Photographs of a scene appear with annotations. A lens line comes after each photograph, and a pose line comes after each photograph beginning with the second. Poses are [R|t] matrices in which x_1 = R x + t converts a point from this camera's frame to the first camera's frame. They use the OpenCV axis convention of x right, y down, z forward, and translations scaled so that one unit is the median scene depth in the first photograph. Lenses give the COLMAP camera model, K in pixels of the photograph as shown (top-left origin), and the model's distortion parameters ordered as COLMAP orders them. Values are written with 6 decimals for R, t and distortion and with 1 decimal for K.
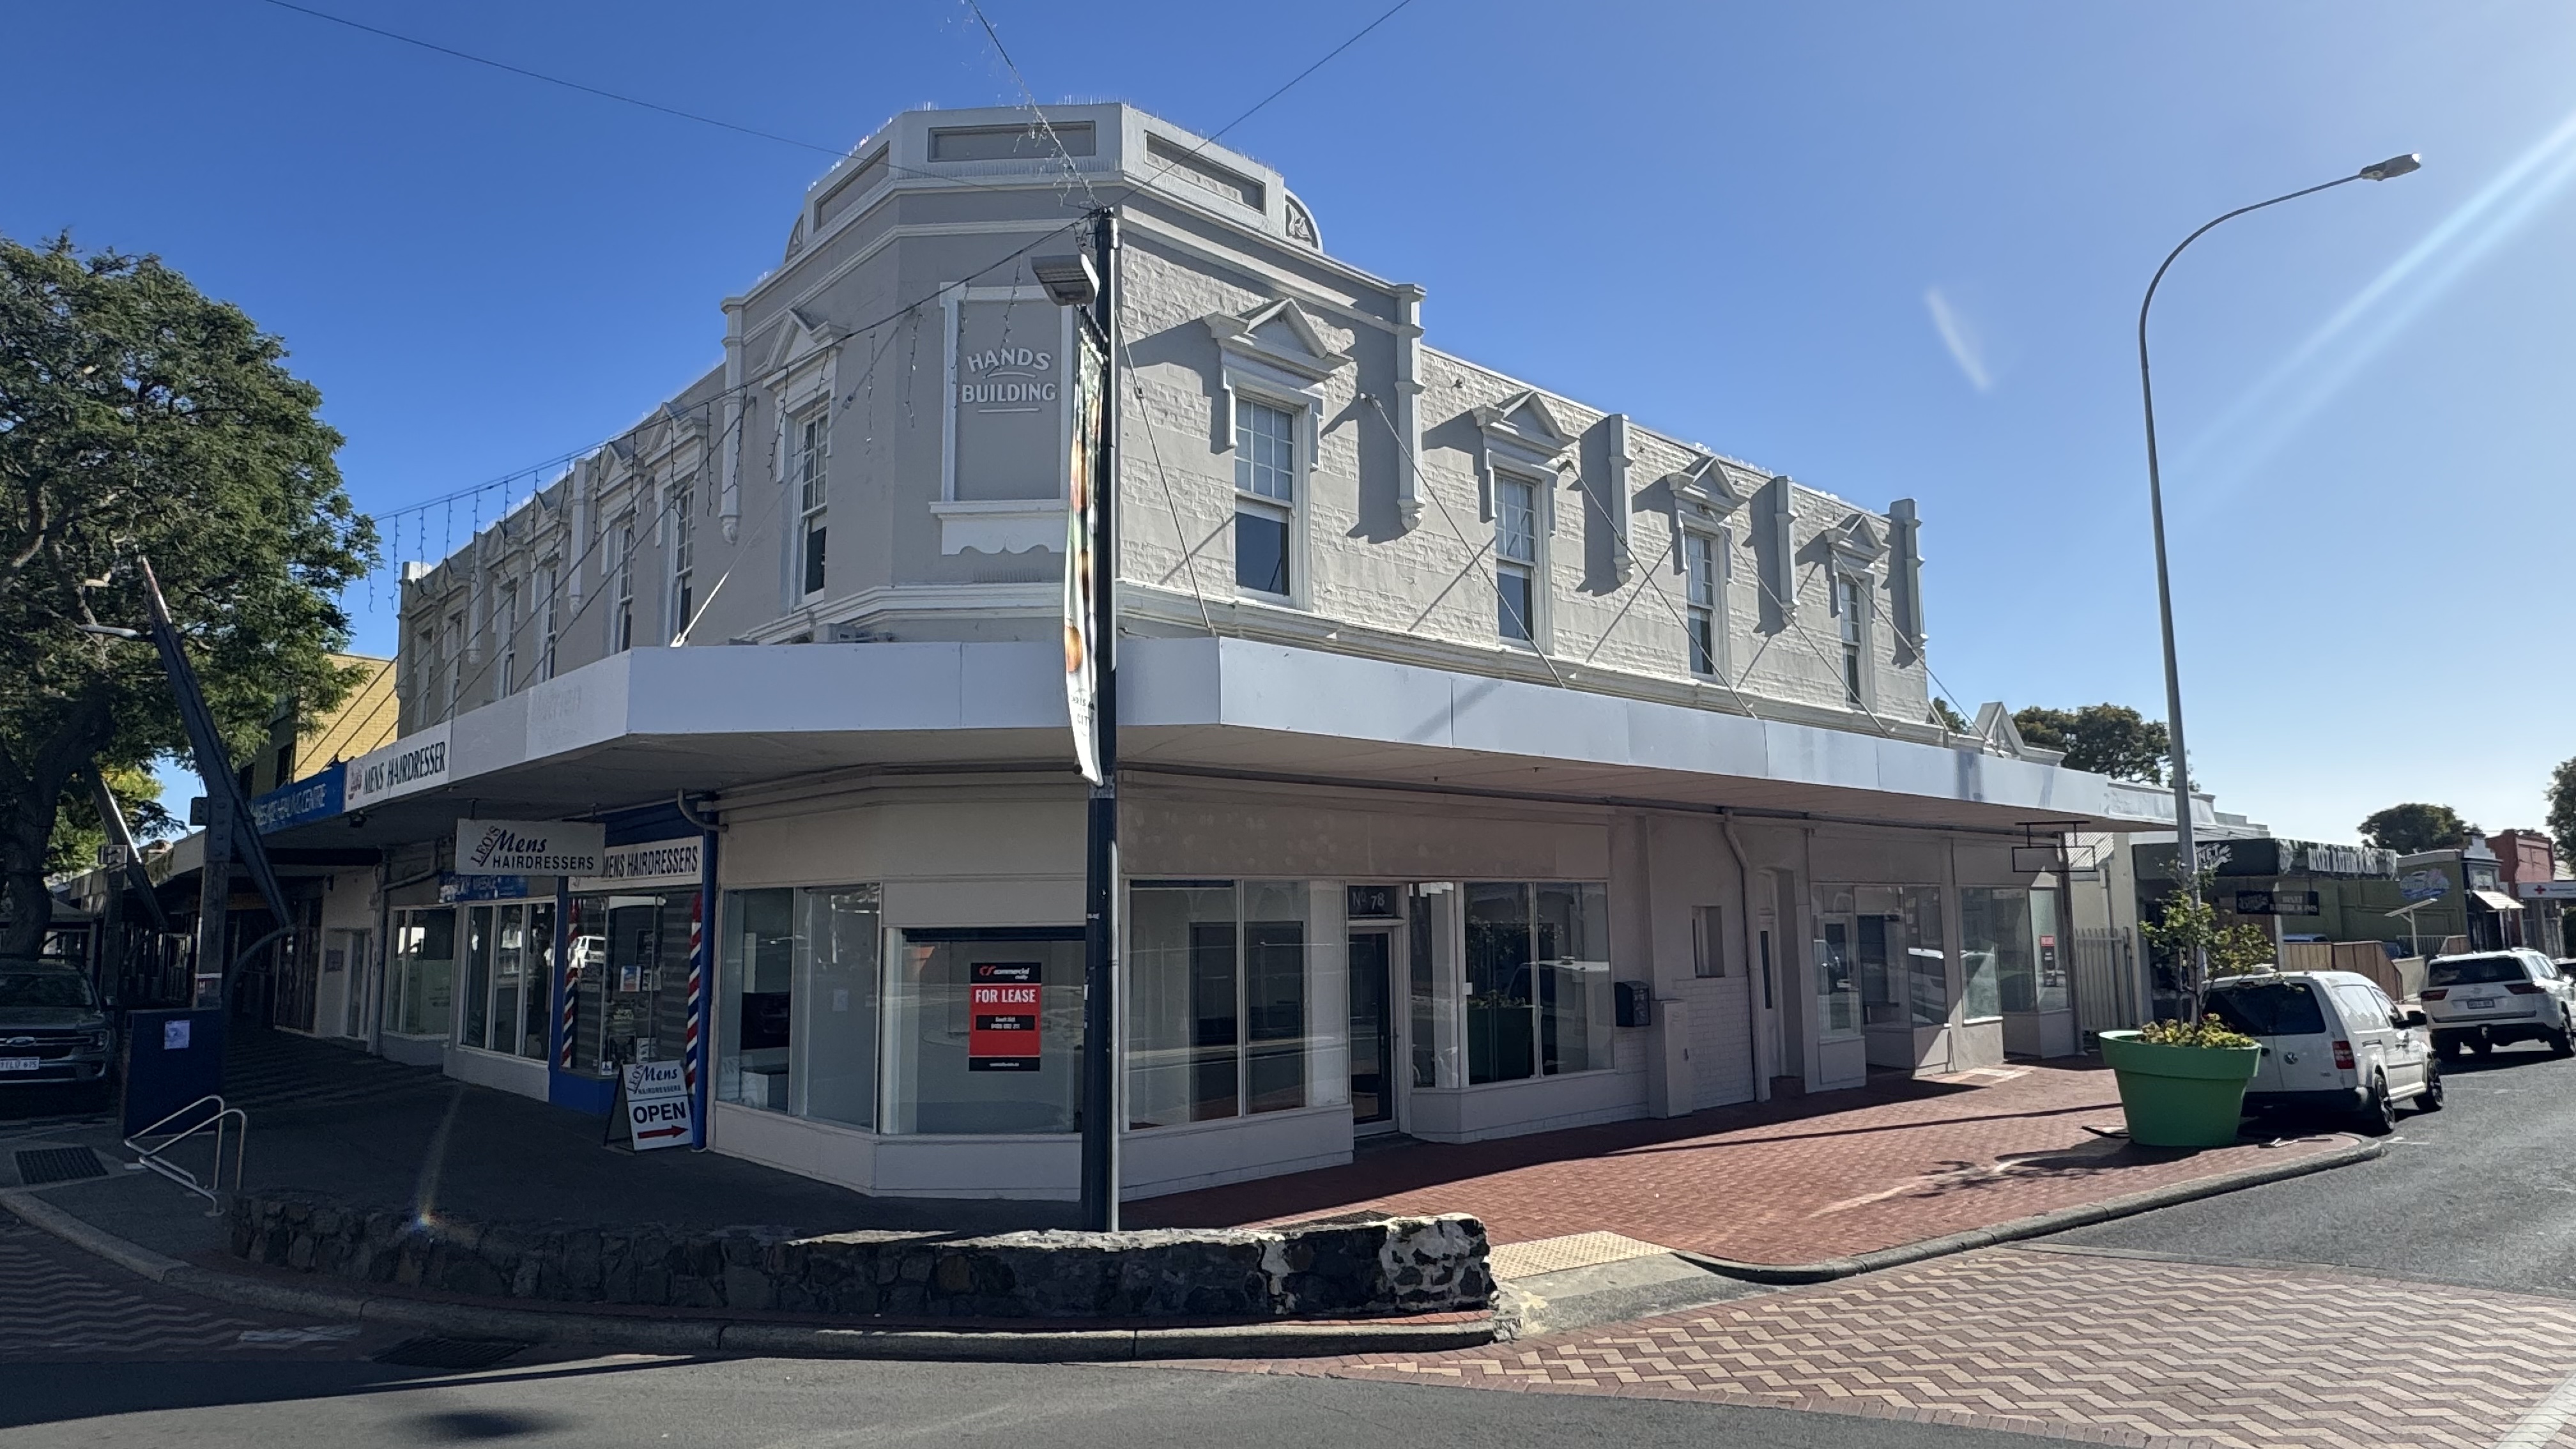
lens RADIAL K [[1475.1, 0, 1280.9], [0, 1475.1, 728.9], [0, 0, 1]] dist [-0.007164, 0.003113]
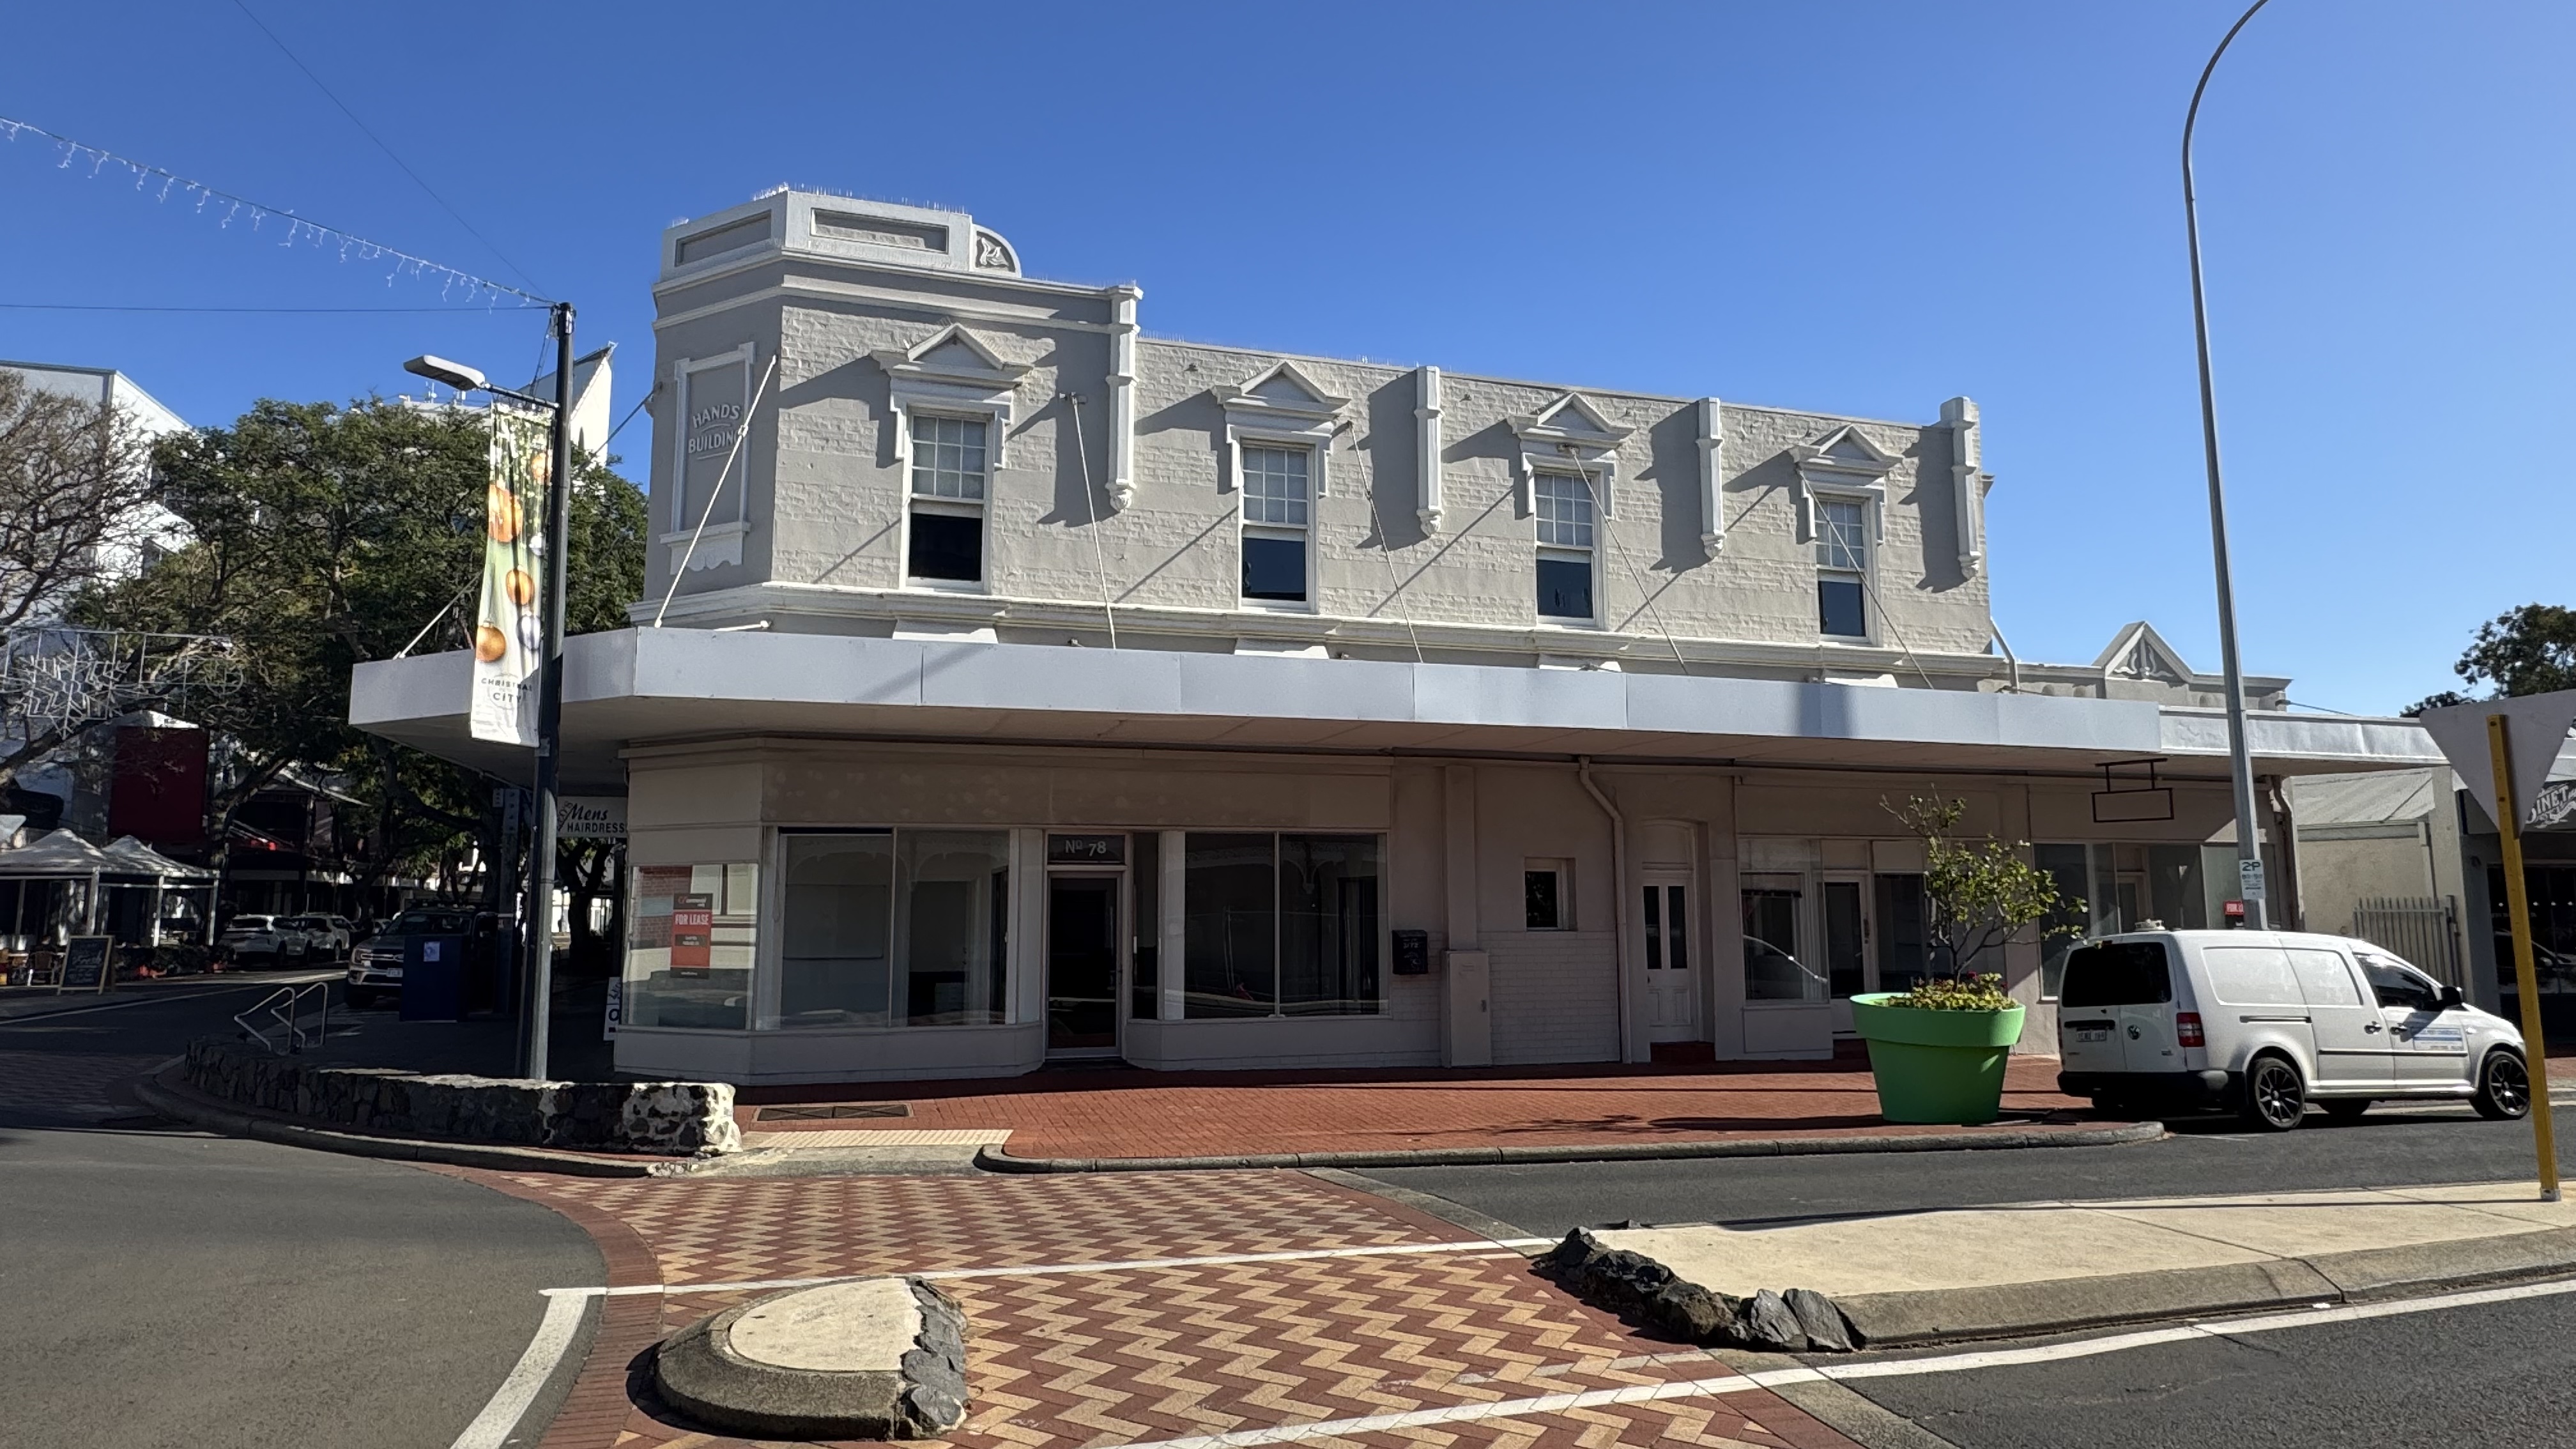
lens RADIAL K [[1475.1, 0, 1285.1], [0, 1475.1, 724.4], [0, 0, 1]] dist [-0.007164, 0.003113]
pose [[0.903840, -0.046089, -0.425381, 0.666943], [0.047597, 0.998841, -0.007089, 0.037974], [0.425215, -0.013840, 0.904986, 0.059390]]
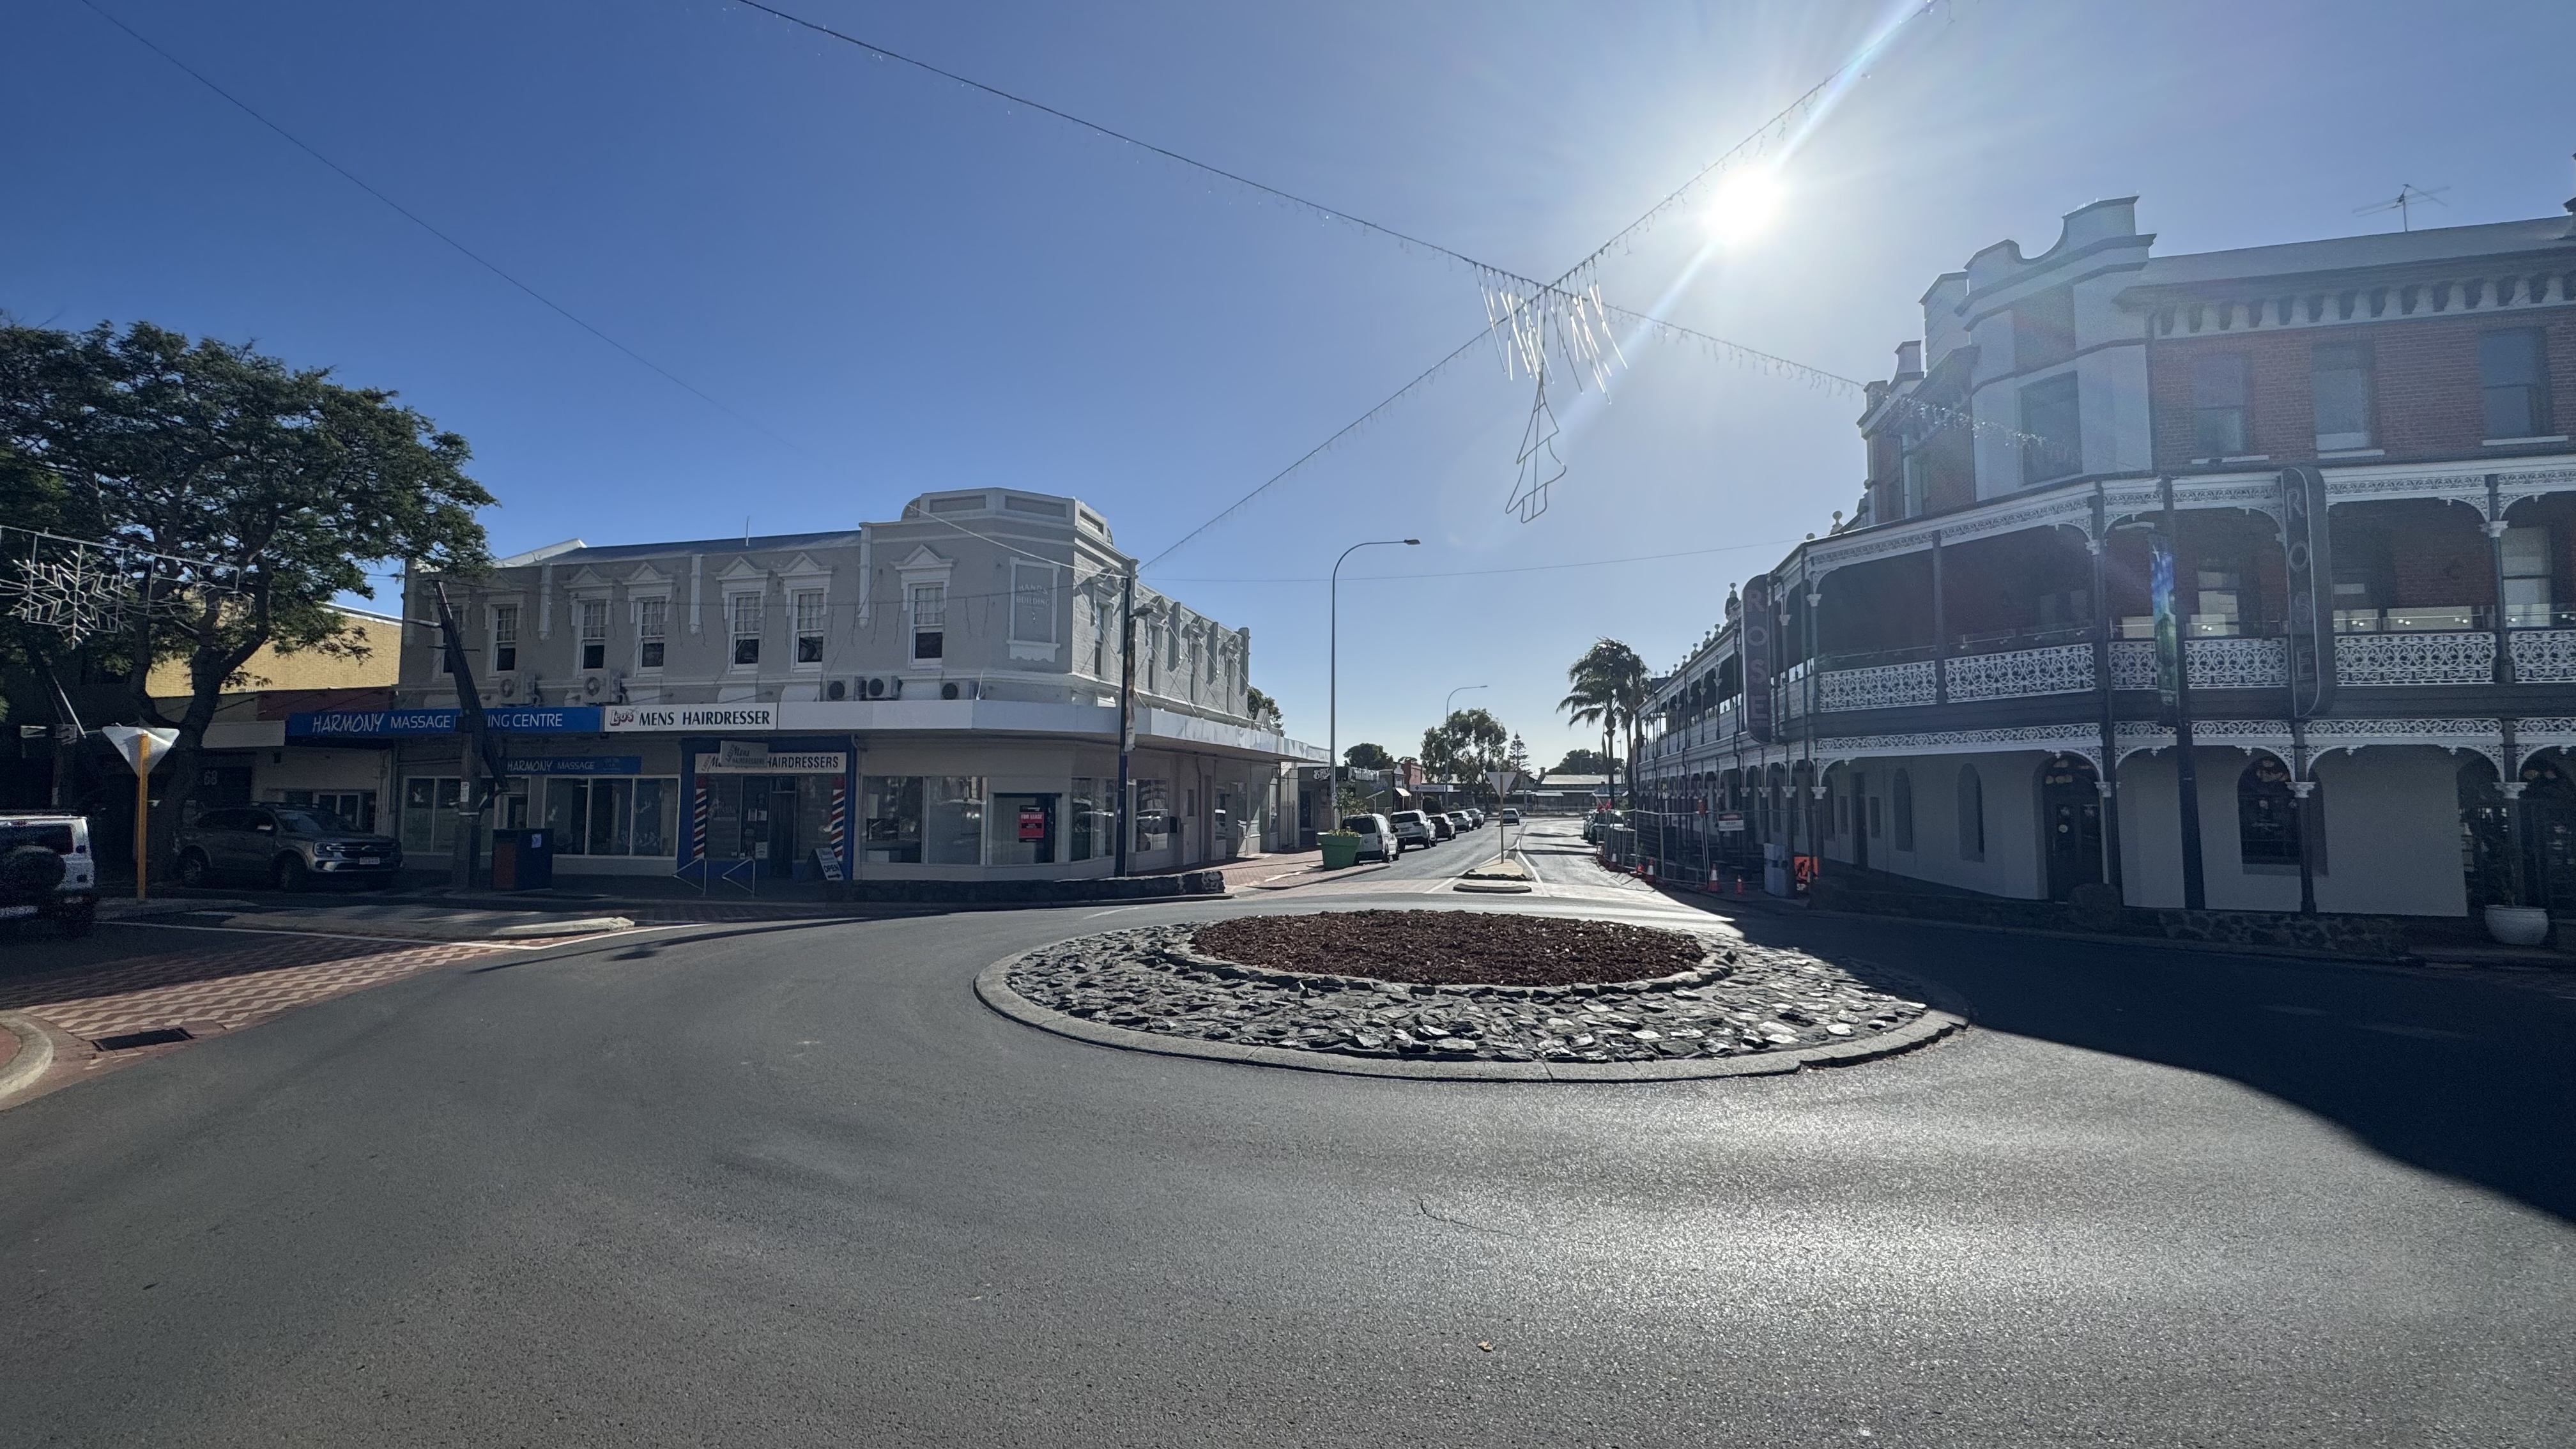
lens RADIAL K [[1027.4, 0, 1285.4], [0, 1027.4, 732.8], [0, 0, 1]] dist [-0.006940, 0.001012]
pose [[0.832773, 0.046688, 0.551642, -0.723253], [-0.082603, 0.995762, 0.040424, -0.085092], [-0.547418, -0.079231, 0.833101, -0.759647]]
